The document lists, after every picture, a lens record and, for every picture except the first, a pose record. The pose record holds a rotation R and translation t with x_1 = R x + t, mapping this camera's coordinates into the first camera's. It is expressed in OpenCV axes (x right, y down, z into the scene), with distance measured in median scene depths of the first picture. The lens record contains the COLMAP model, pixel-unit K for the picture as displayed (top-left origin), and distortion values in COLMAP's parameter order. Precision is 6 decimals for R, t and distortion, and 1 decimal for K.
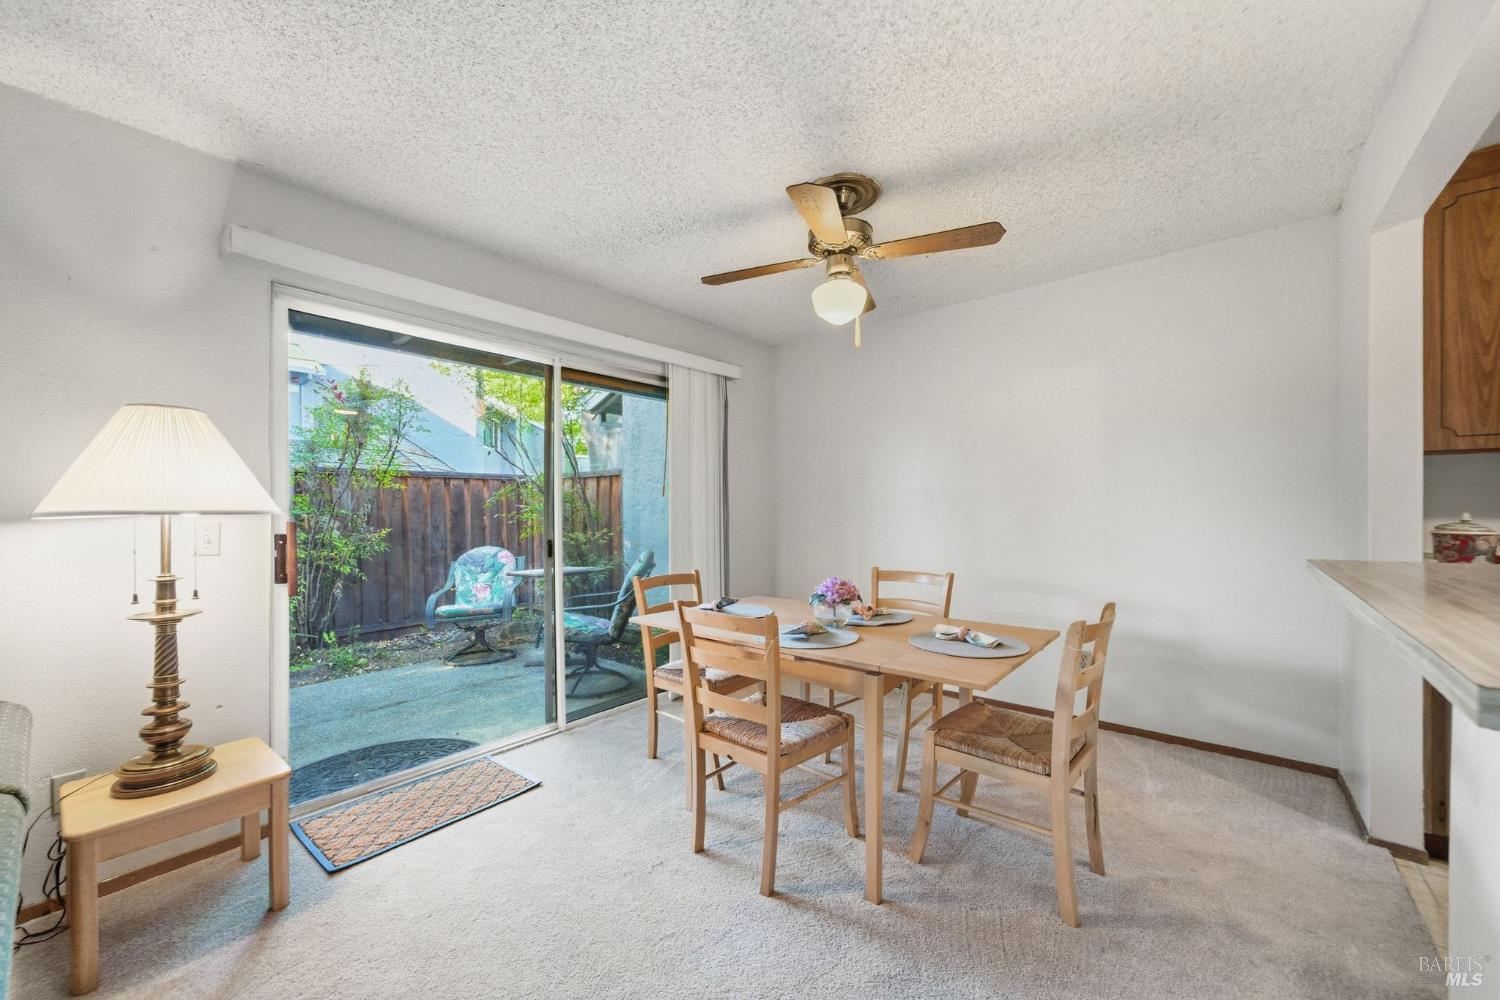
lens RADIAL K [[537.3, 0, 729.8], [0, 537.3, 506.3], [0, 0, 1]] dist [-0.001139, -0.000201]
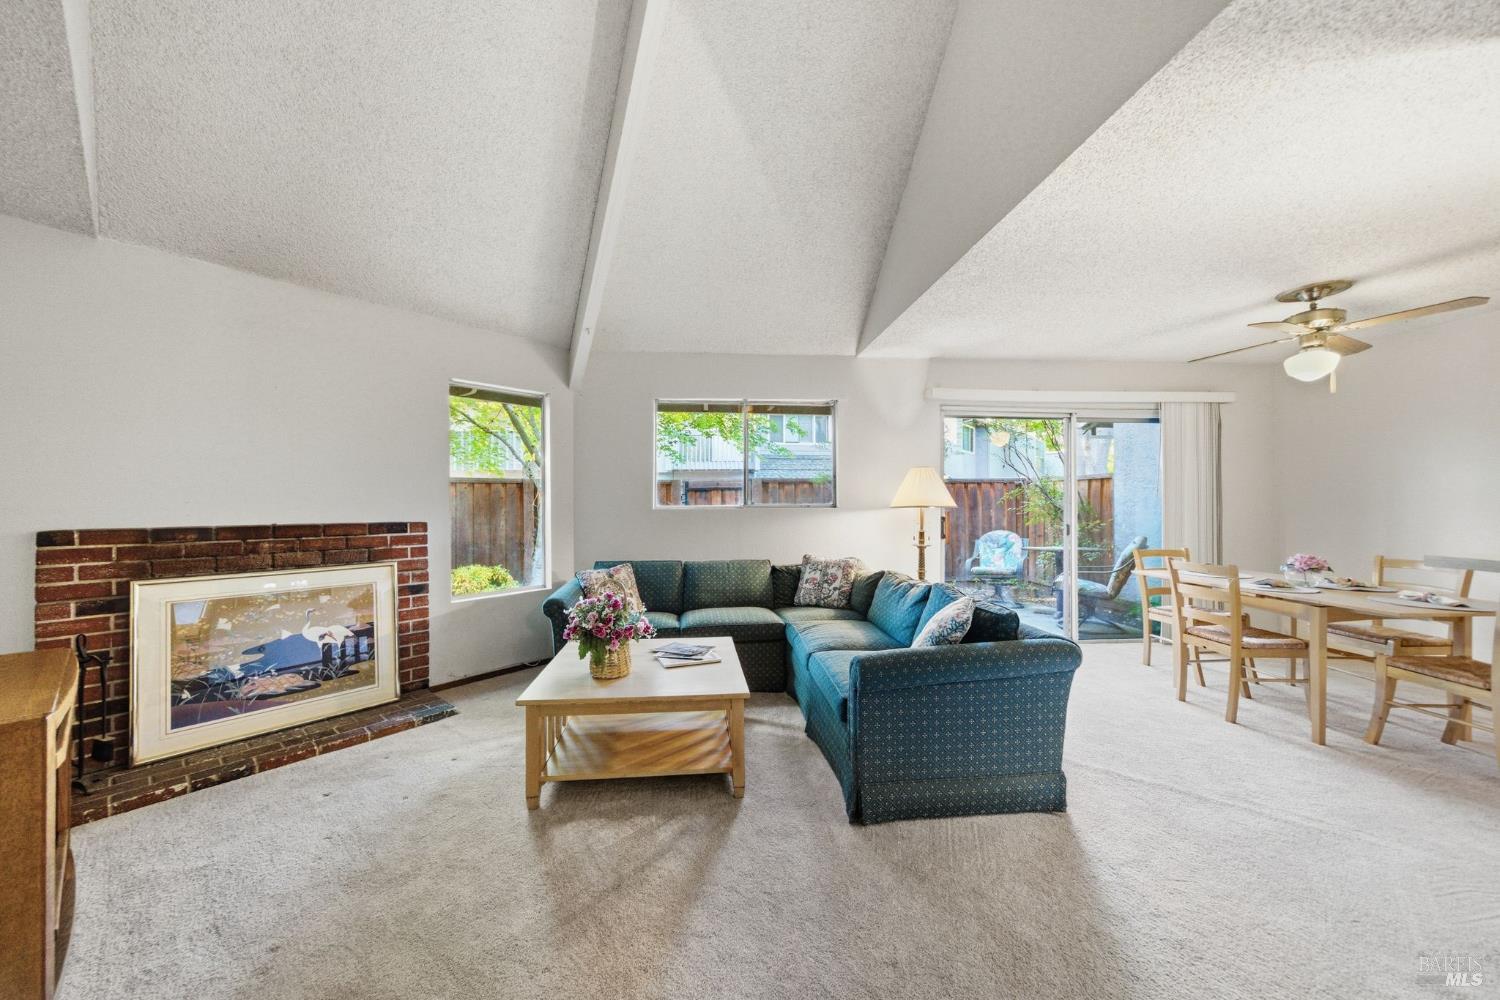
lens RADIAL K [[537.3, 0, 729.8], [0, 537.3, 506.3], [0, 0, 1]] dist [-0.001139, -0.000201]
pose [[0.706752, 0.007746, -0.707419, 0.082018], [0.000928, 0.999929, 0.011877, -0.011437], [0.707460, -0.009051, 0.706695, -0.792595]]
